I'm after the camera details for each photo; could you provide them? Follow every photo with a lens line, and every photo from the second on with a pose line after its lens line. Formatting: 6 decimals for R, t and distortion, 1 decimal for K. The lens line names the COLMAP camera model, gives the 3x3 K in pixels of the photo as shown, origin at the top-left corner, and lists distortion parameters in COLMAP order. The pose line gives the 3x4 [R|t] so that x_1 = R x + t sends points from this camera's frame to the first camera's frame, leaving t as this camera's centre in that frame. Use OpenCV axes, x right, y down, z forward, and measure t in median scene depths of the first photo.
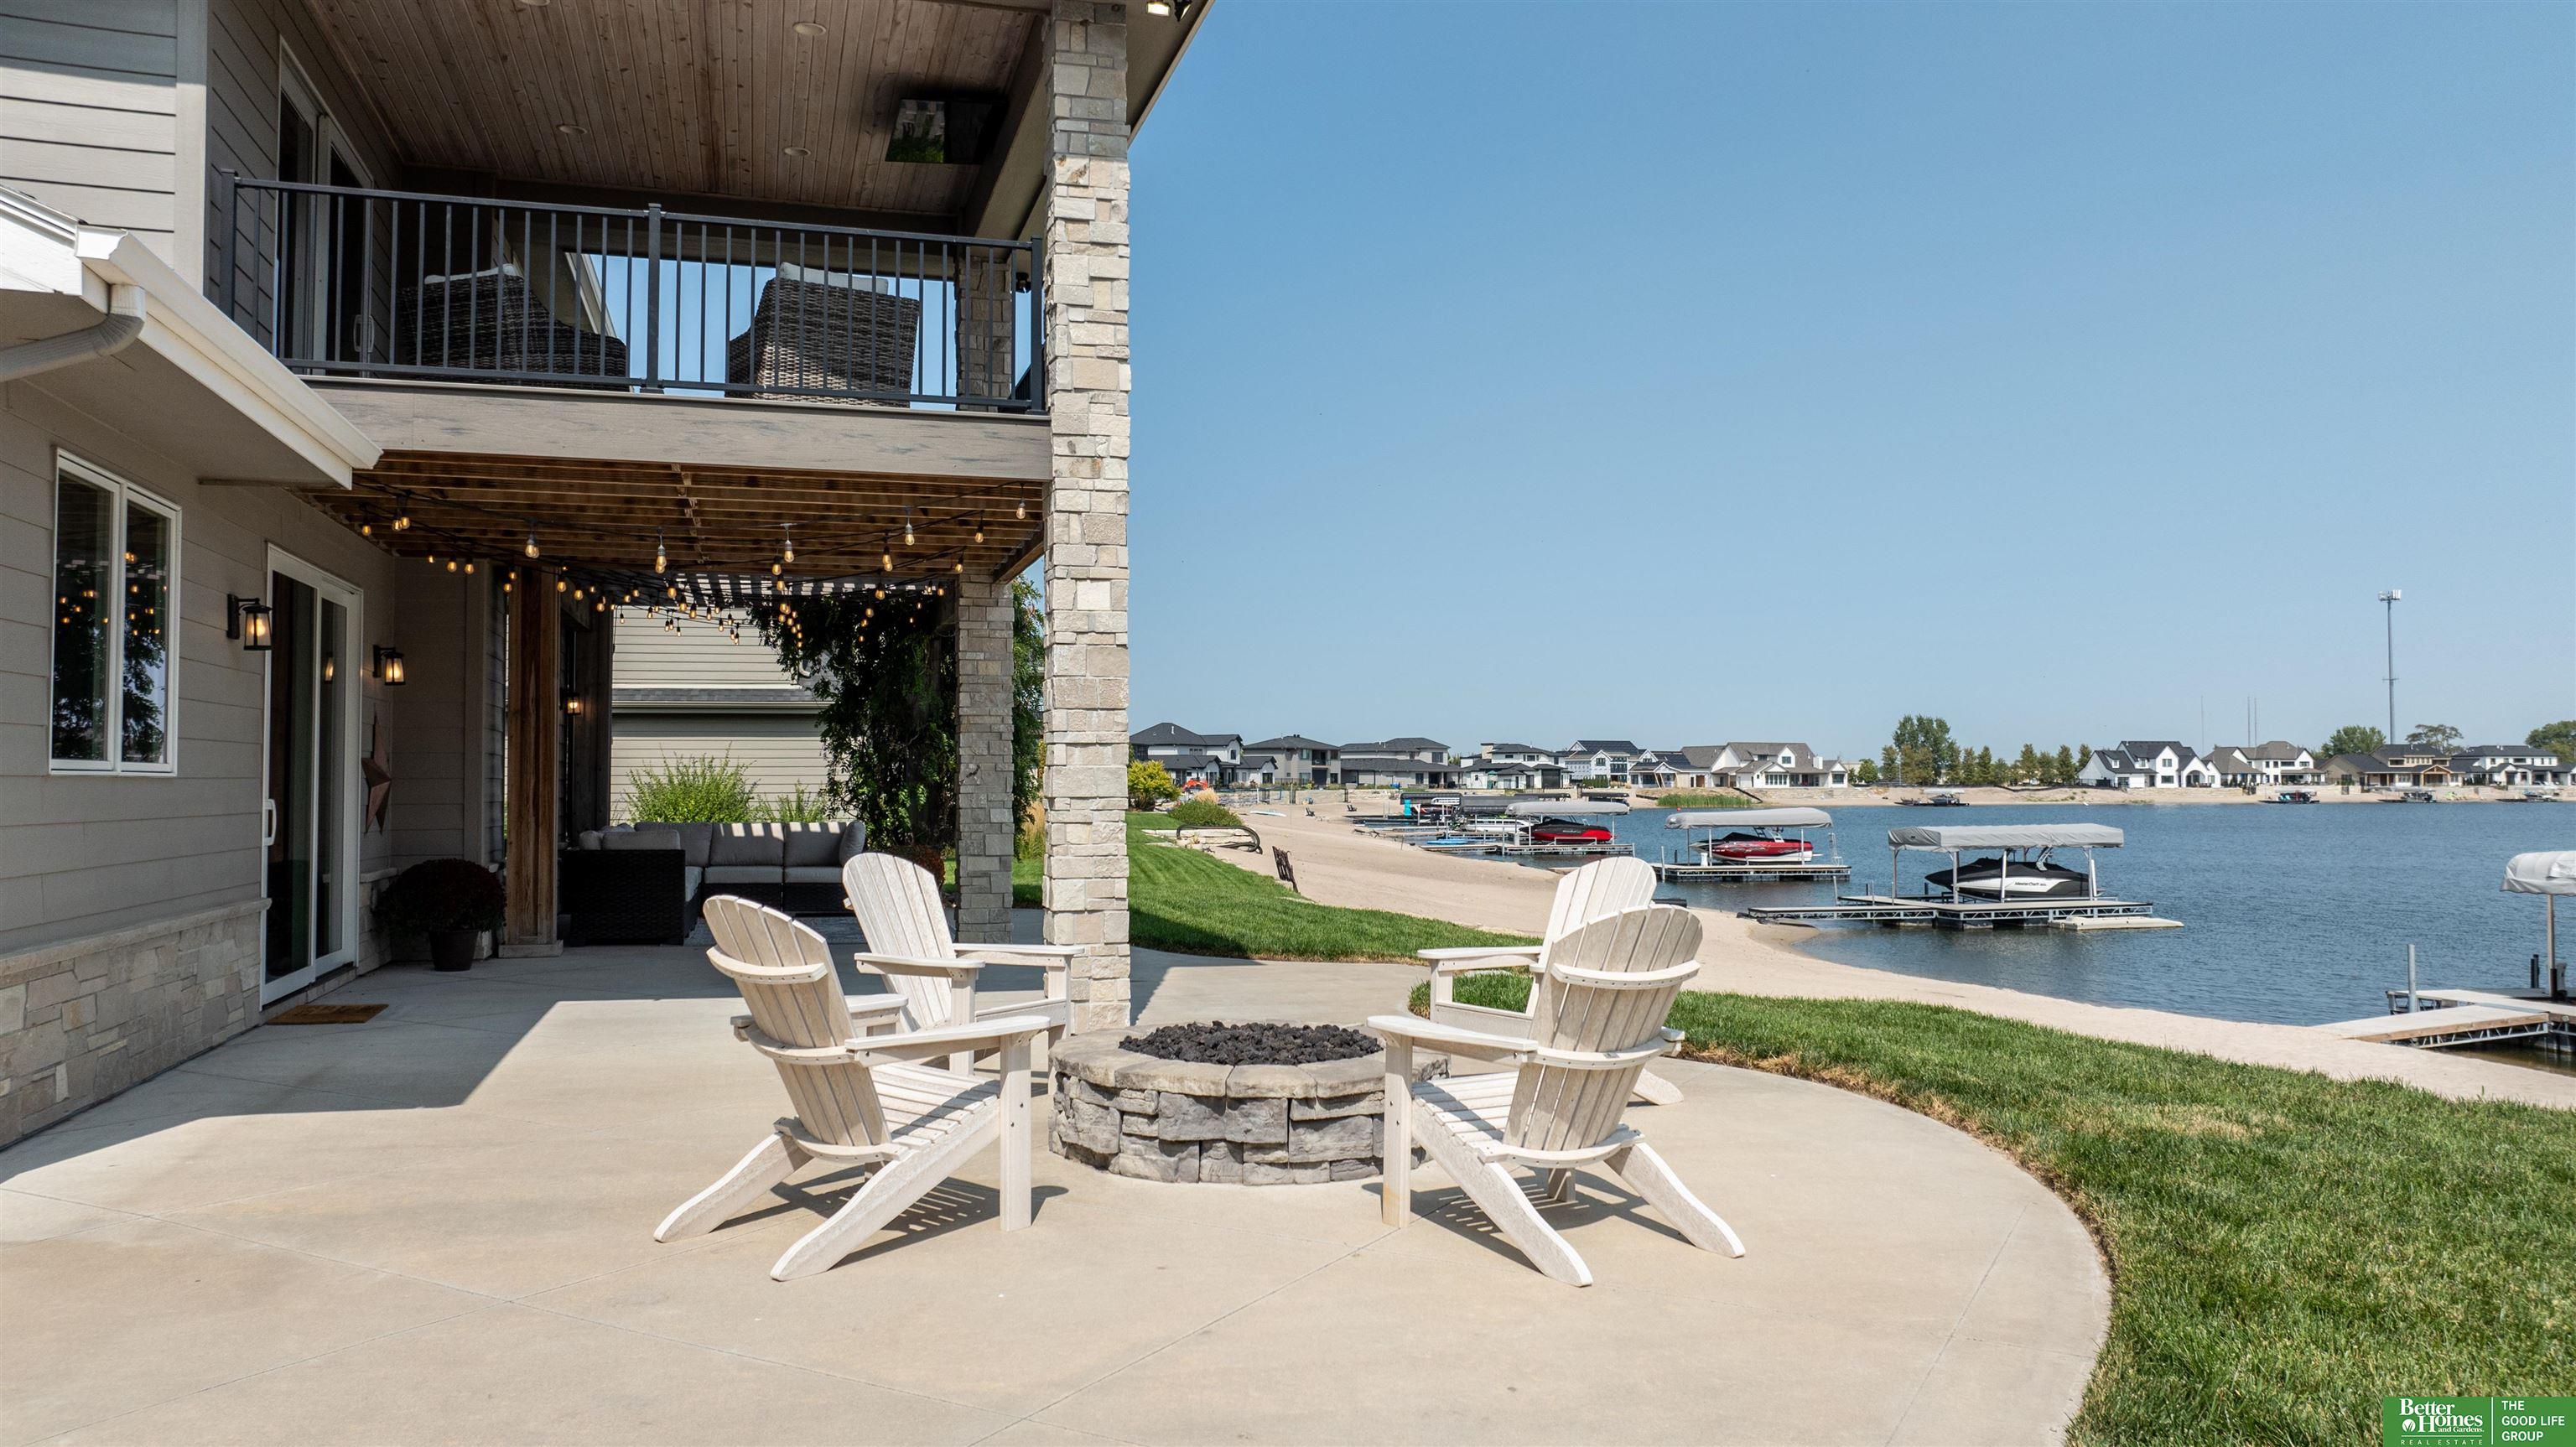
lens RADIAL K [[1821.3, 0, 1298.9], [0, 1821.3, 714.9], [0, 0, 1]] dist [-0.023022, 0.003893]
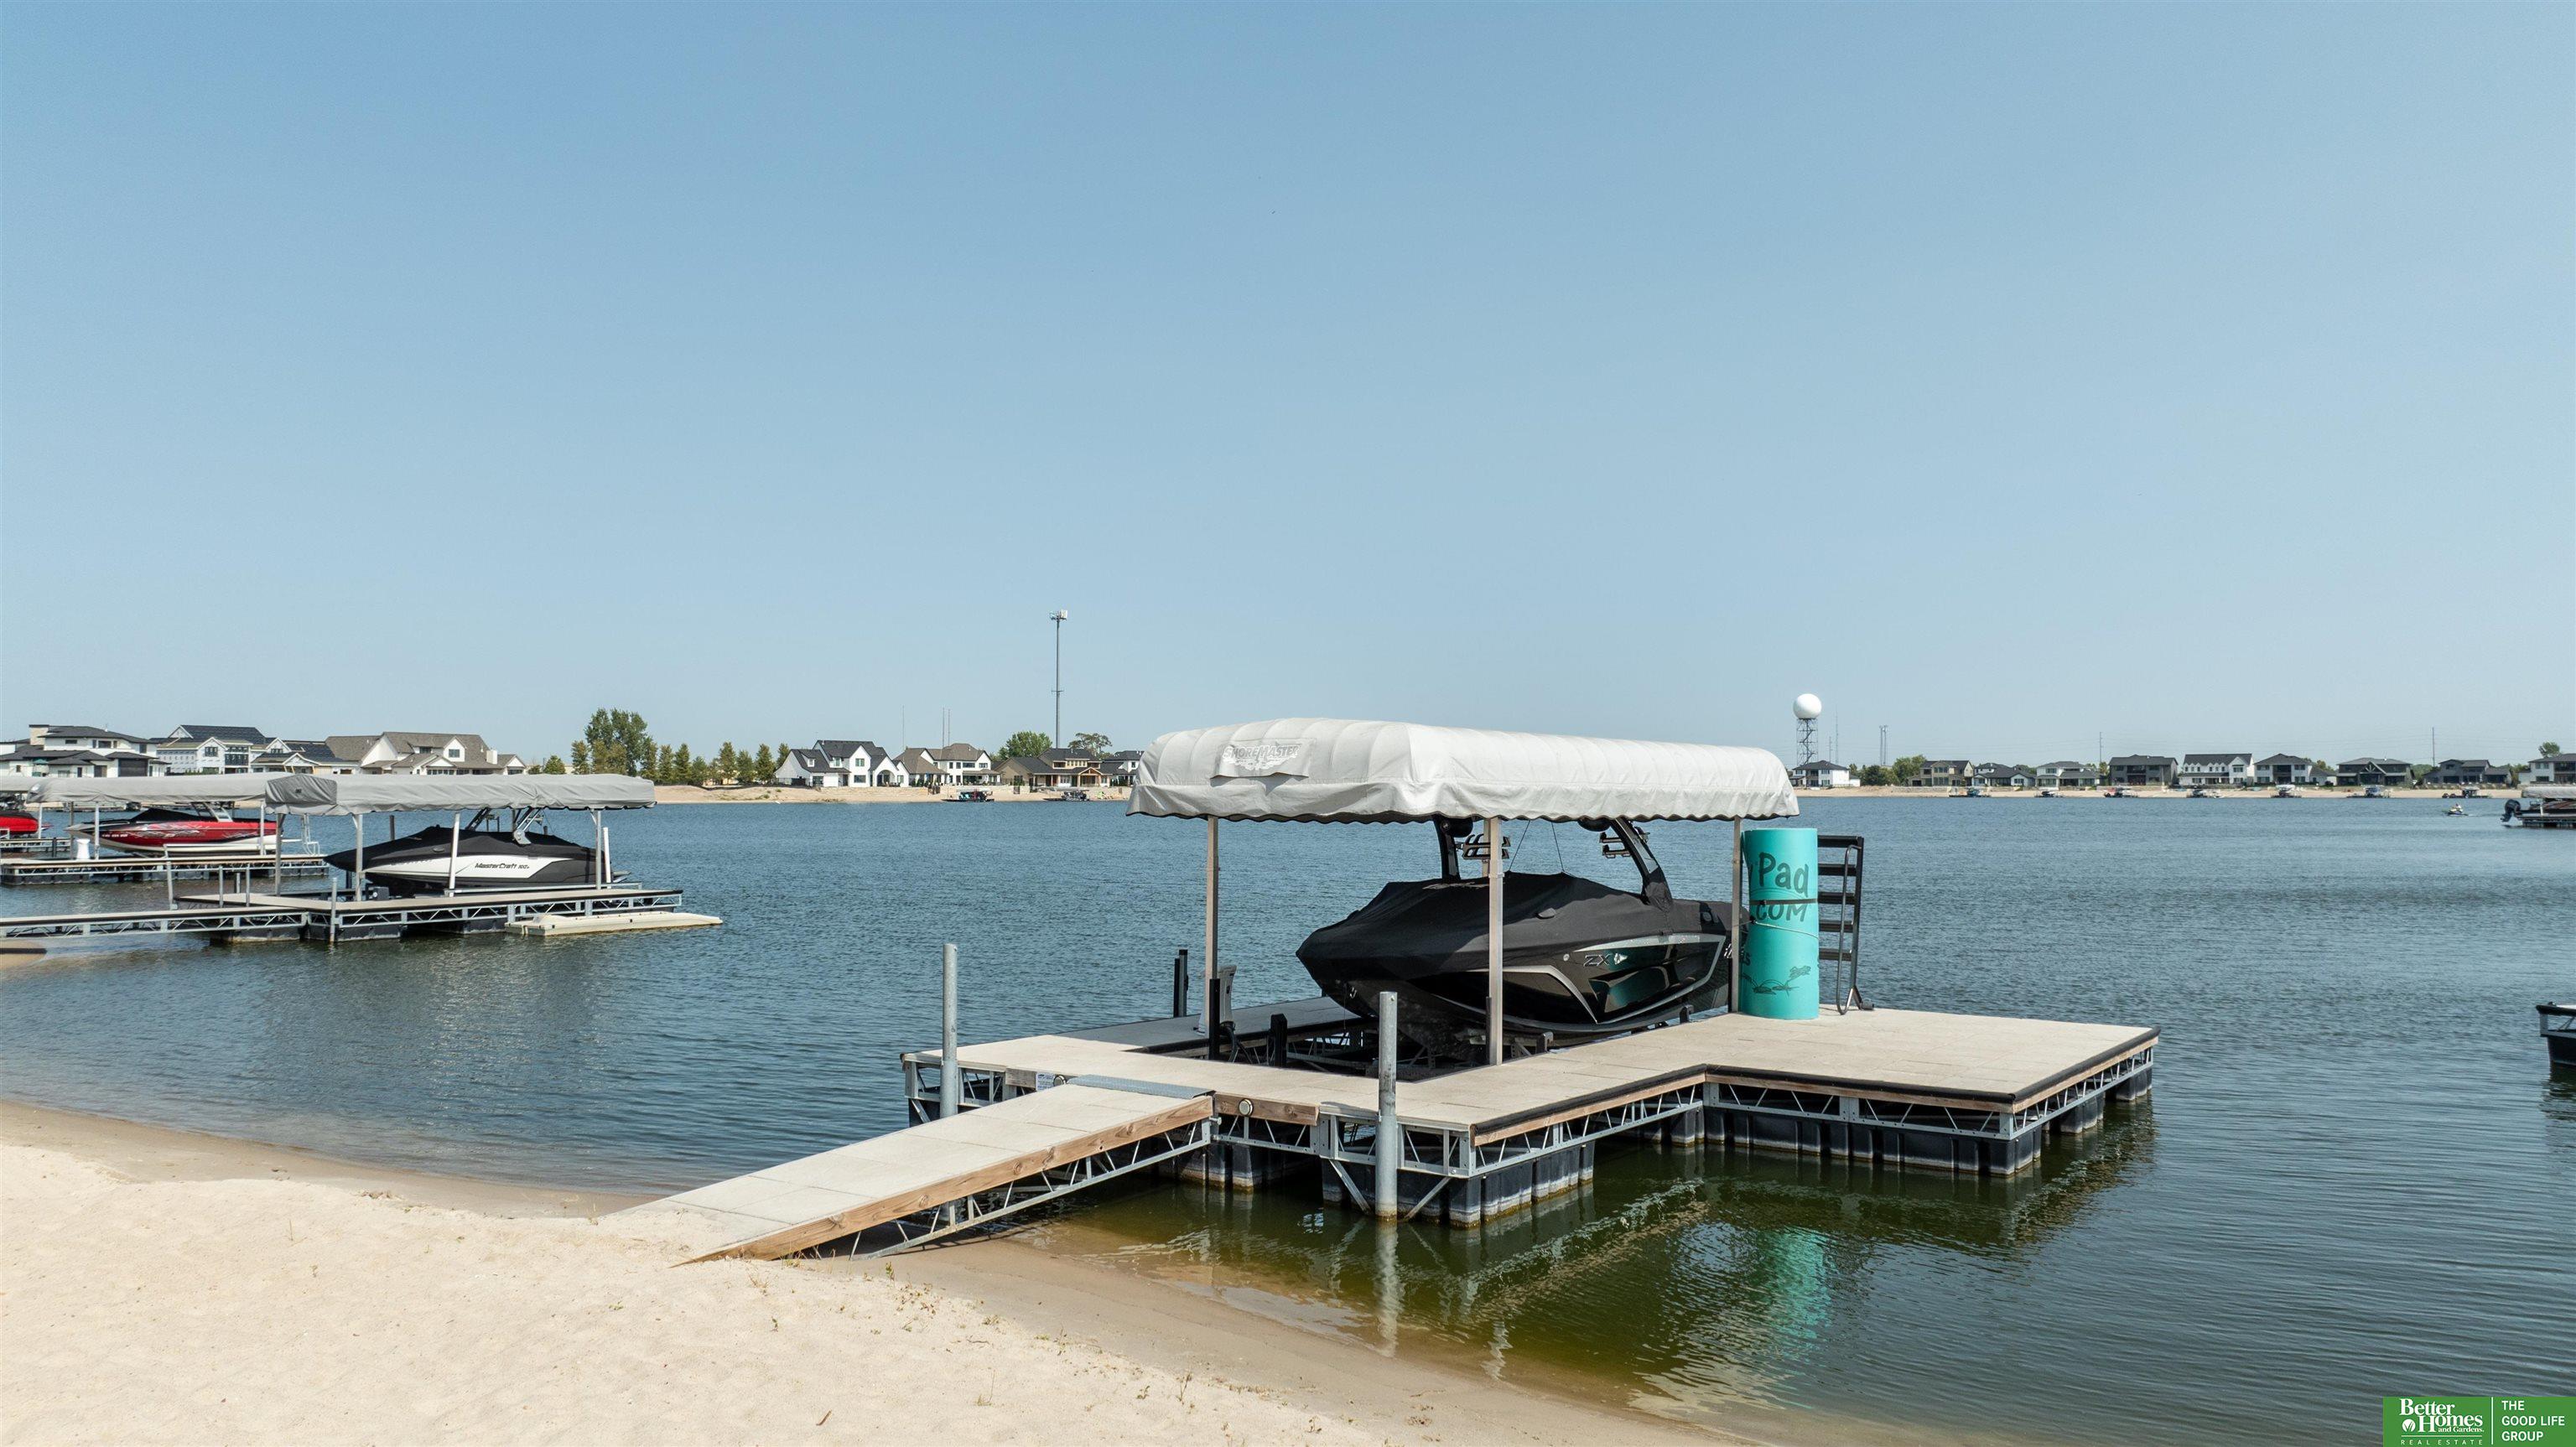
lens RADIAL K [[1821.3, 0, 1298.9], [0, 1821.3, 714.9], [0, 0, 1]] dist [-0.023022, 0.003893]
pose [[0.781399, 0.027049, 0.623445, 0.122262], [-0.024367, 0.999621, -0.012829, 0.022871], [-0.623555, -0.005167, 0.781762, 0.180911]]
